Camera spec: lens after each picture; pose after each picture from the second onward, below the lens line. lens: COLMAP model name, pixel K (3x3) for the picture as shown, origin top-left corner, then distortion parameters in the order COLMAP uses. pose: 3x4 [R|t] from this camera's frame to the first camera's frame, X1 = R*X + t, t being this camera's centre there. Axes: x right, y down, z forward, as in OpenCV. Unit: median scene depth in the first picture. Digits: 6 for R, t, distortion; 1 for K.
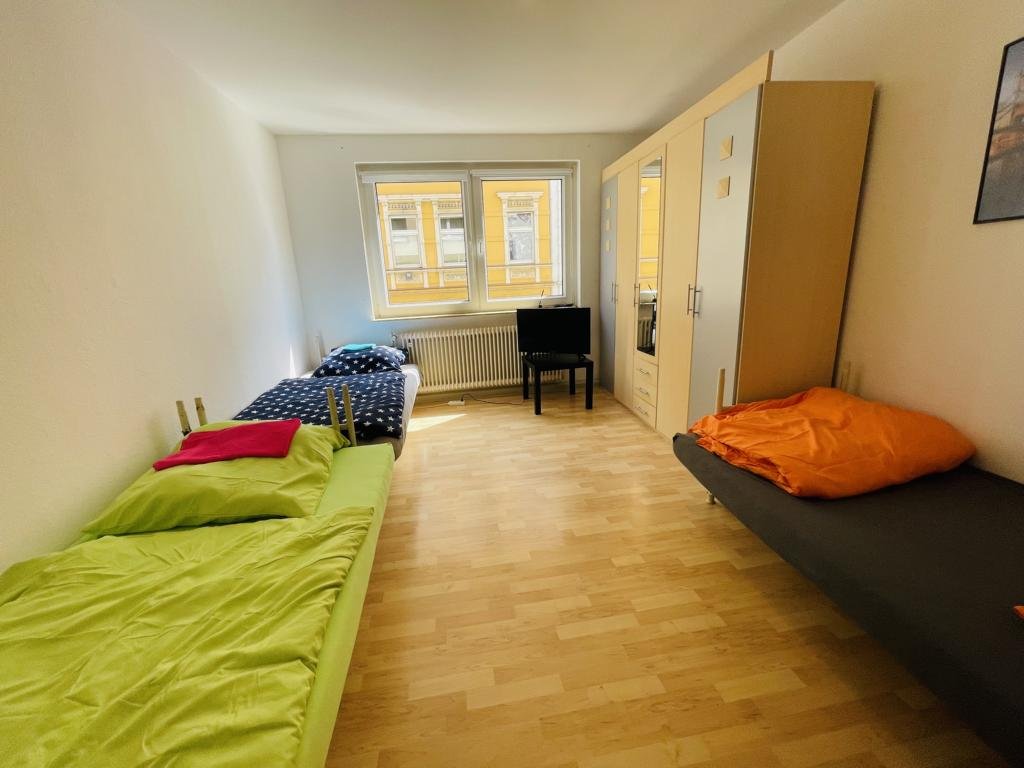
lens RADIAL K [[412.3, 0, 509.5], [0, 412.3, 379.6], [0, 0, 1]] dist [-0.003137, 0.000128]
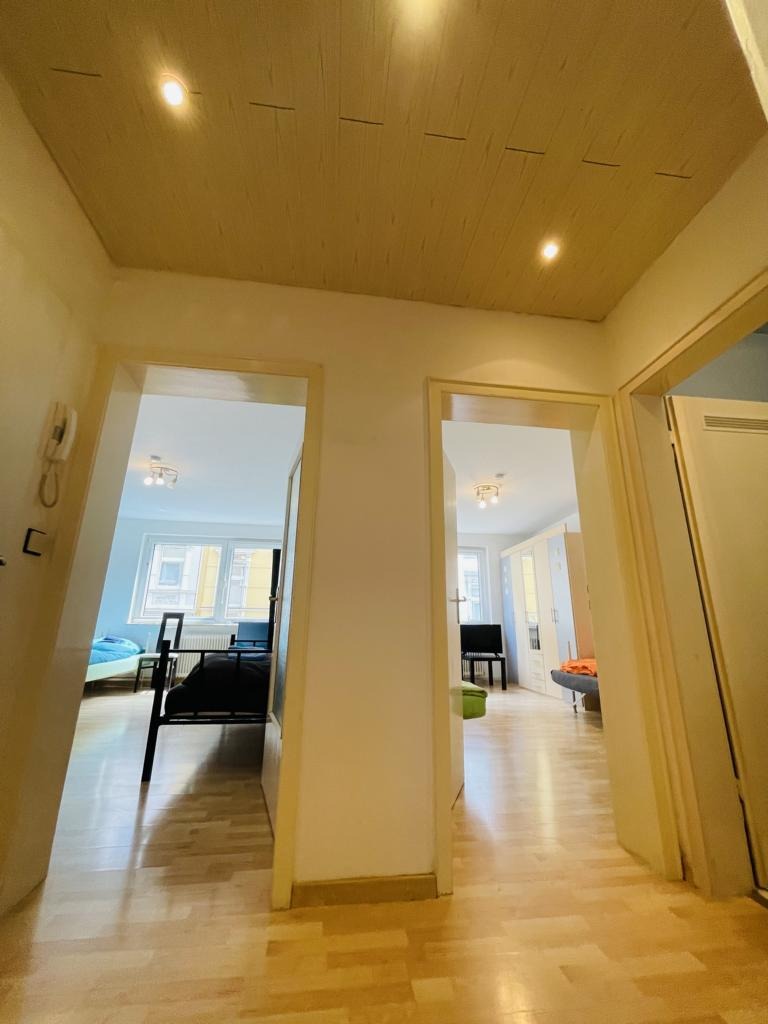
lens RADIAL K [[412.3, 0, 387.5], [0, 412.3, 507.8], [0, 0, 1]] dist [-0.003137, 0.000128]
pose [[0.998144, 0.052993, -0.030002, -0.301373], [-0.060888, 0.860087, -0.506501, 0.369231], [-0.001036, 0.507388, 0.861717, -0.889512]]
